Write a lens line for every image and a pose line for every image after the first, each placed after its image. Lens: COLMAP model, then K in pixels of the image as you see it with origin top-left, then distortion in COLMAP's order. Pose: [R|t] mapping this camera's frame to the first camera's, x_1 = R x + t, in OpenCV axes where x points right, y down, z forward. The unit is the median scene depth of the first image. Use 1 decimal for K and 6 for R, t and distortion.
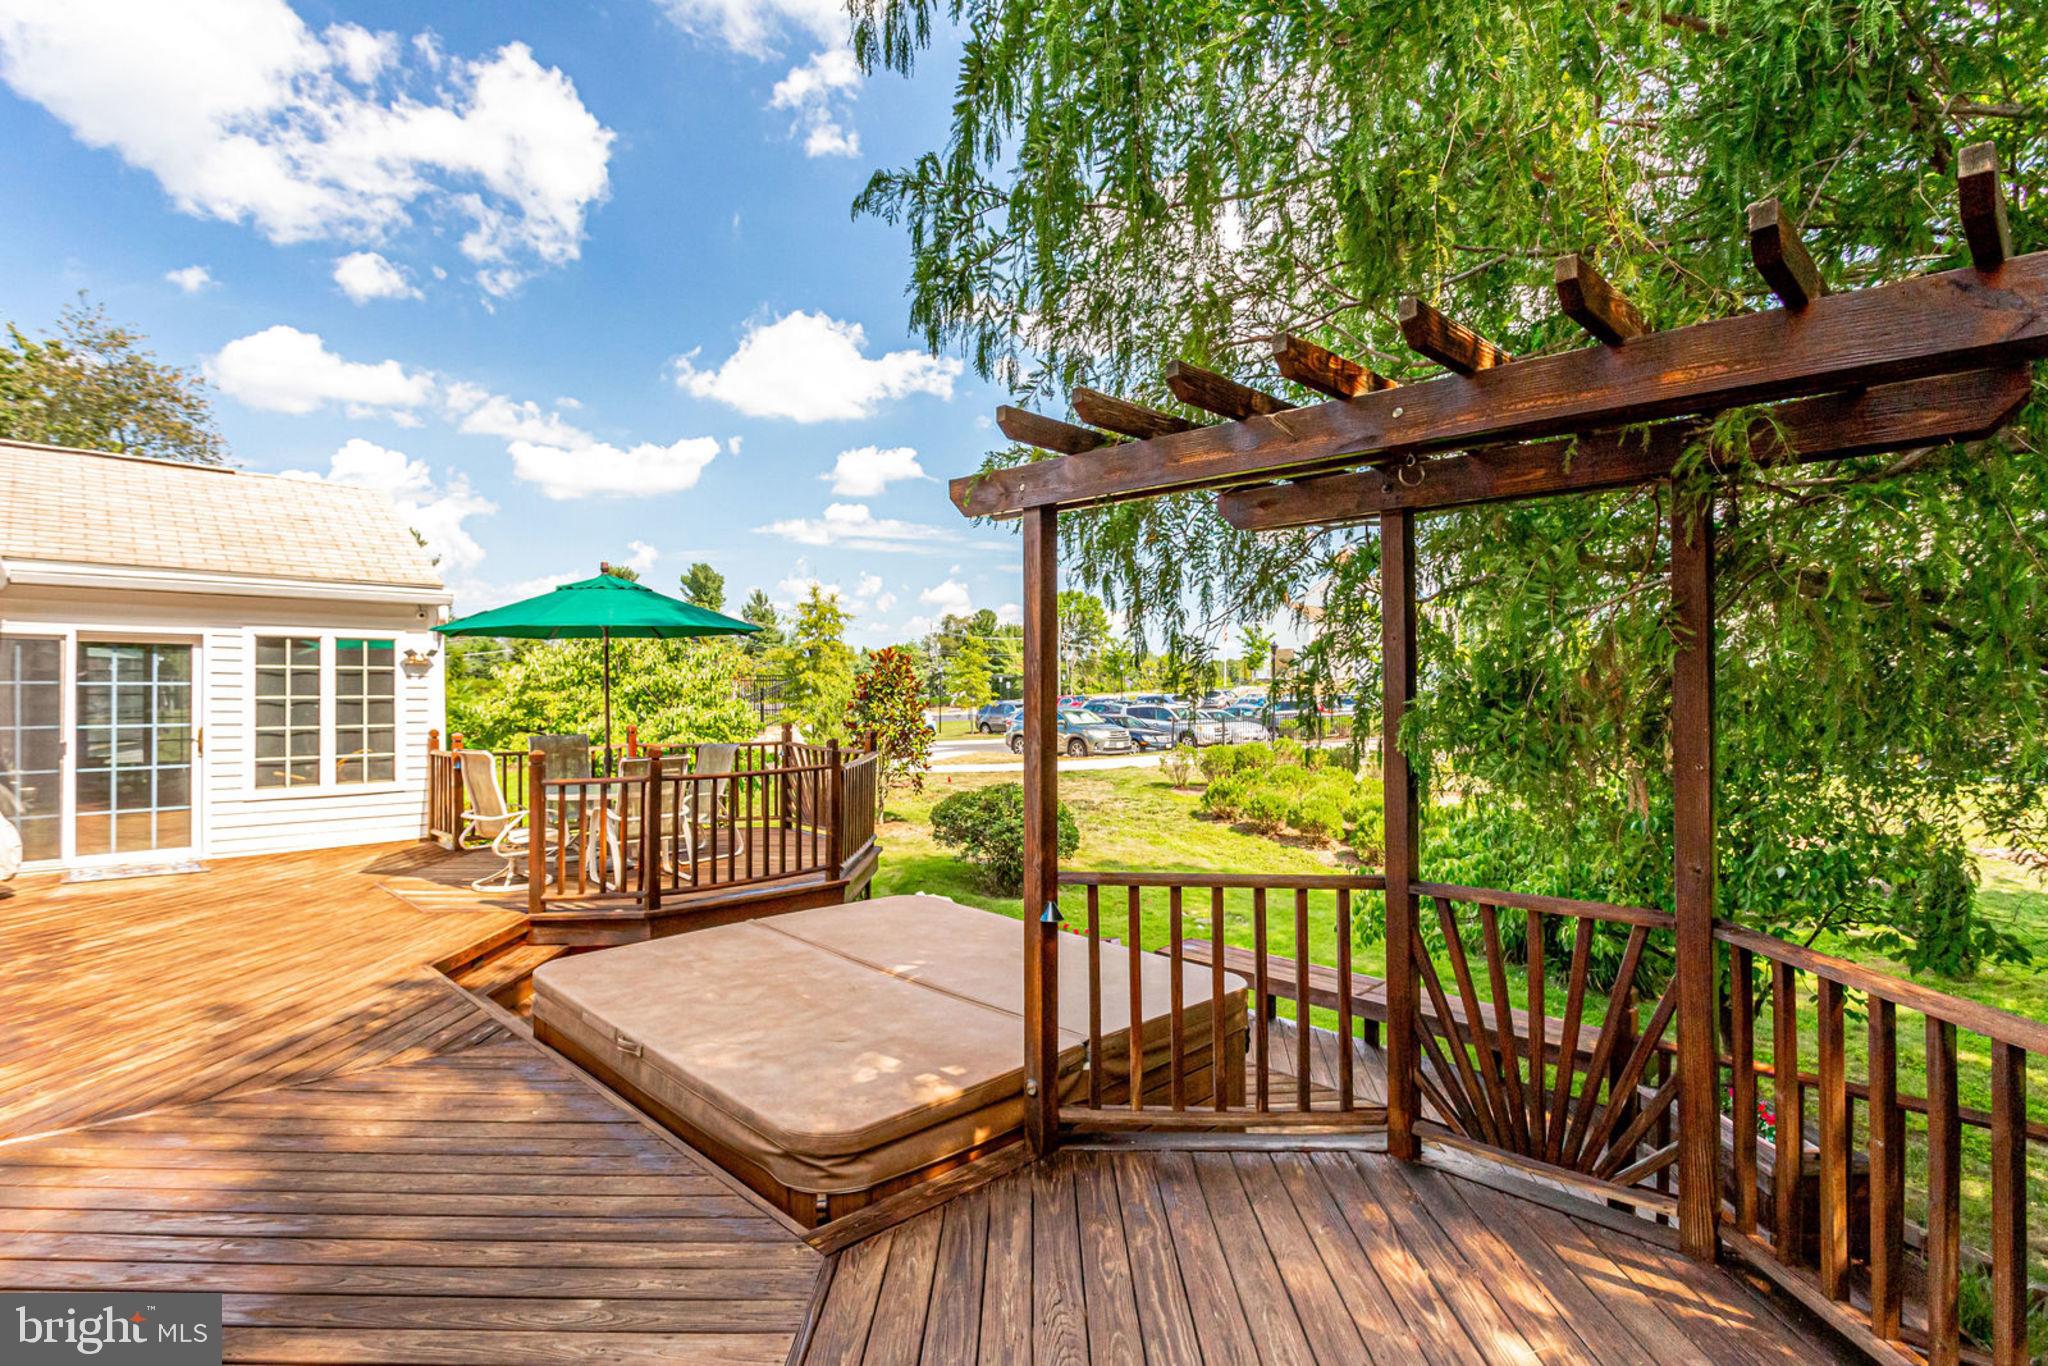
lens RADIAL K [[978.7, 0, 1037.1], [0, 978.7, 694.1], [0, 0, 1]] dist [-0.000283, -0.000197]
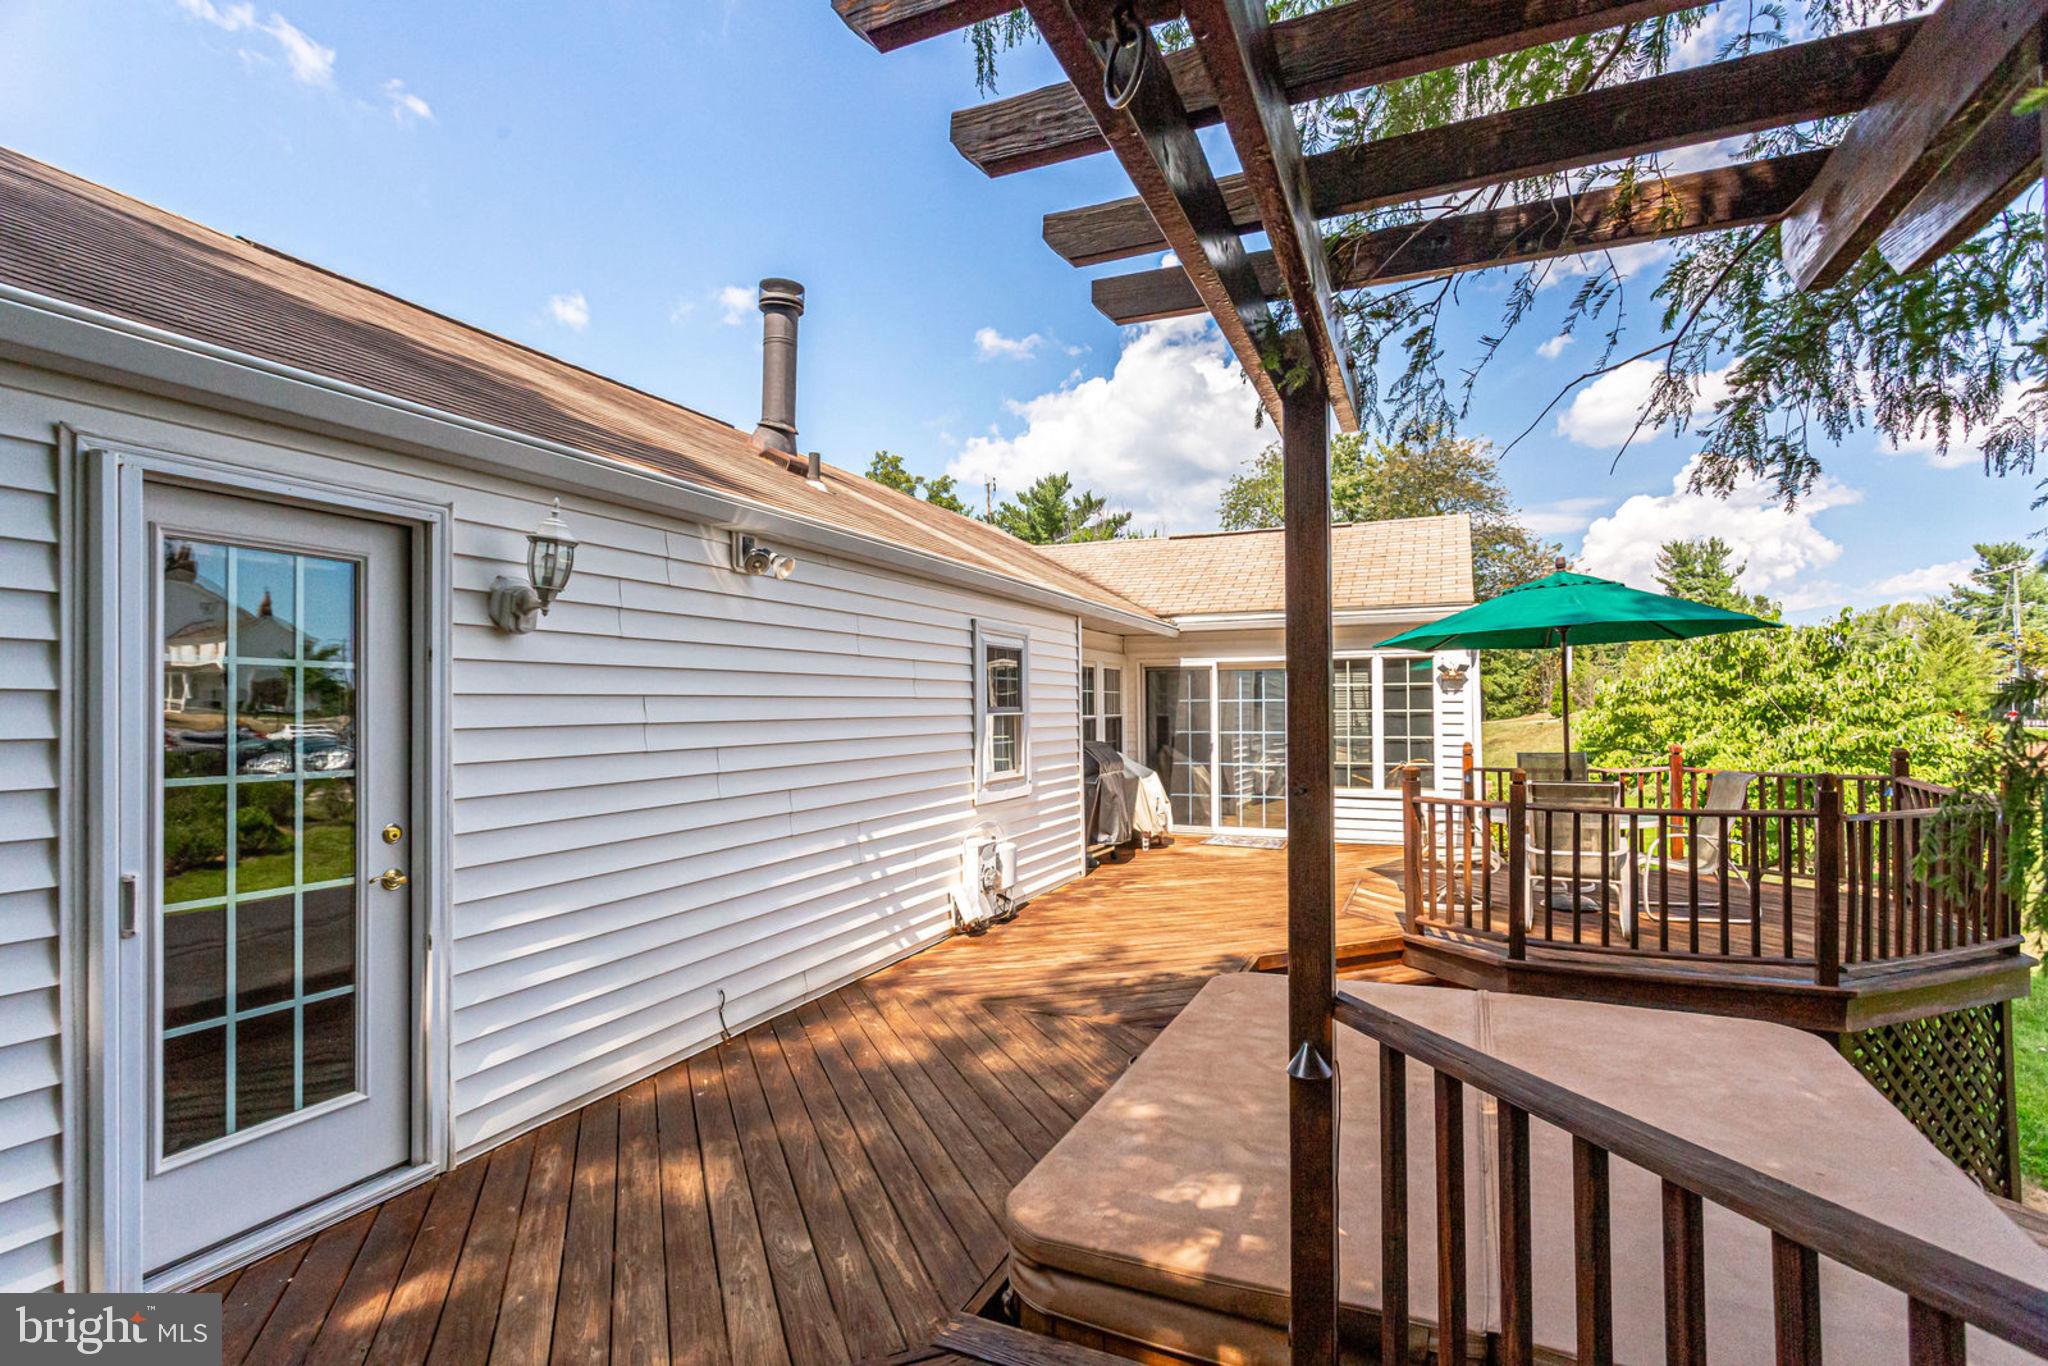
lens RADIAL K [[978.7, 0, 1037.1], [0, 978.7, 694.1], [0, 0, 1]] dist [-0.000283, -0.000197]
pose [[0.369357, -0.015112, -0.929165, 0.172720], [0.000808, 0.999873, -0.015941, 0.001455], [0.929287, 0.005137, 0.369322, 0.208341]]
